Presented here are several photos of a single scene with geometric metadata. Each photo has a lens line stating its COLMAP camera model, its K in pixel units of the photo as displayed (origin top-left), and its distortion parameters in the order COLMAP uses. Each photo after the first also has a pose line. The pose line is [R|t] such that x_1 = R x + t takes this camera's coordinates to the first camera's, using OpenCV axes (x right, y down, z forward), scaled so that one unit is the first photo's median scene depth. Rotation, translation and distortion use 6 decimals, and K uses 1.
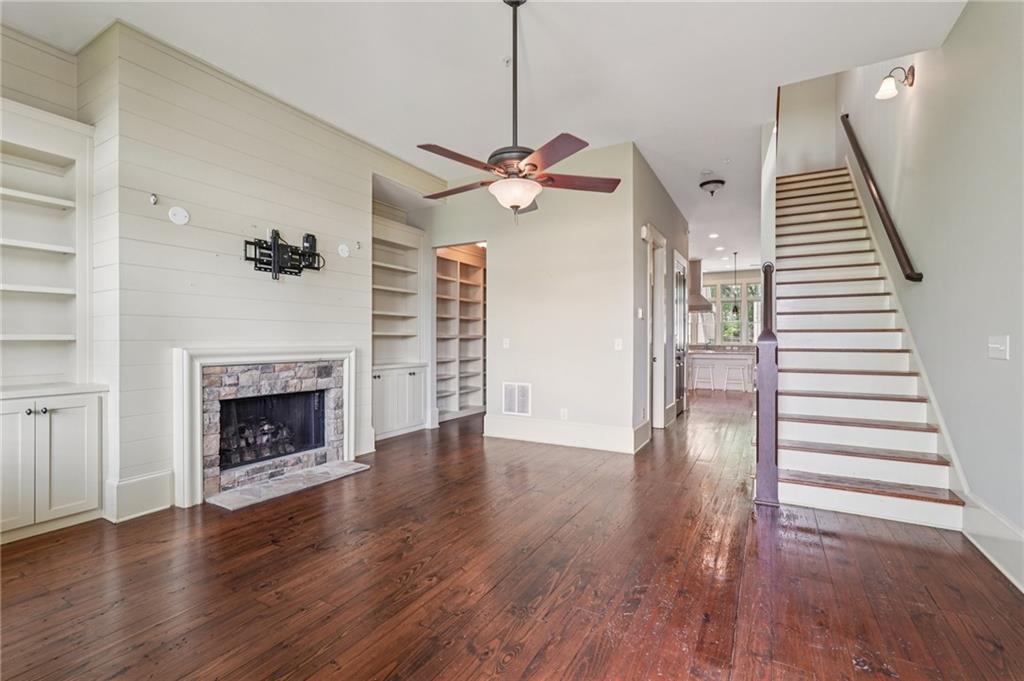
lens RADIAL K [[455.7, 0, 514.0], [0, 455.7, 340.7], [0, 0, 1]] dist [-0.009802, 0.006554]
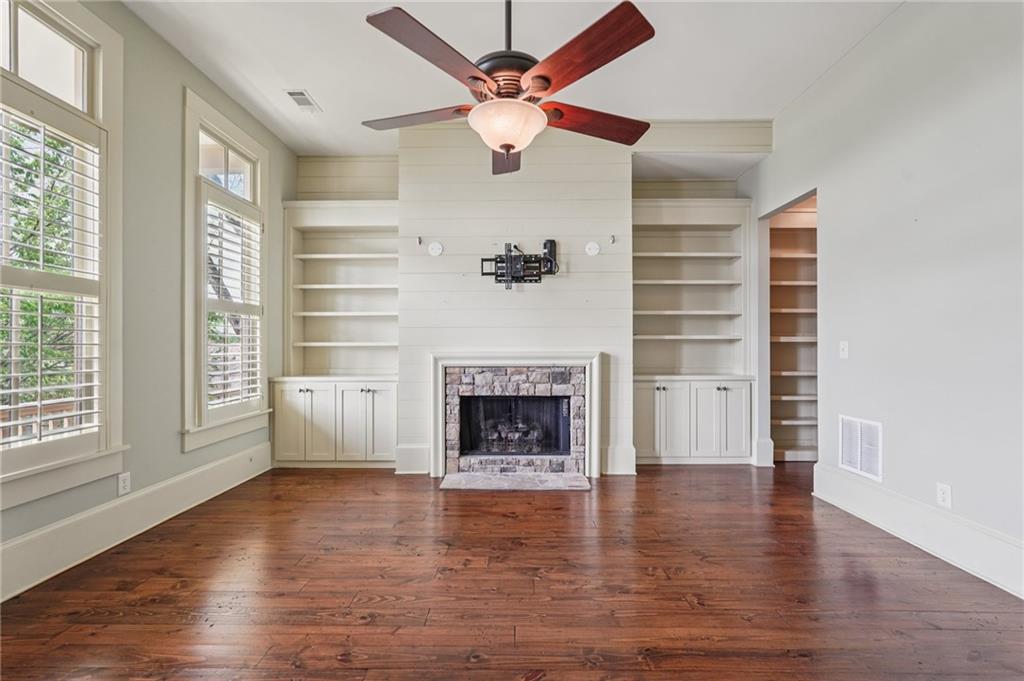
lens RADIAL K [[455.7, 0, 512.8], [0, 455.7, 344.8], [0, 0, 1]] dist [-0.009802, 0.006554]
pose [[0.480731, -0.005148, -0.876853, 0.419976], [0.000872, 0.999985, -0.005393, 0.002786], [0.876867, 0.001828, 0.480729, 0.480978]]
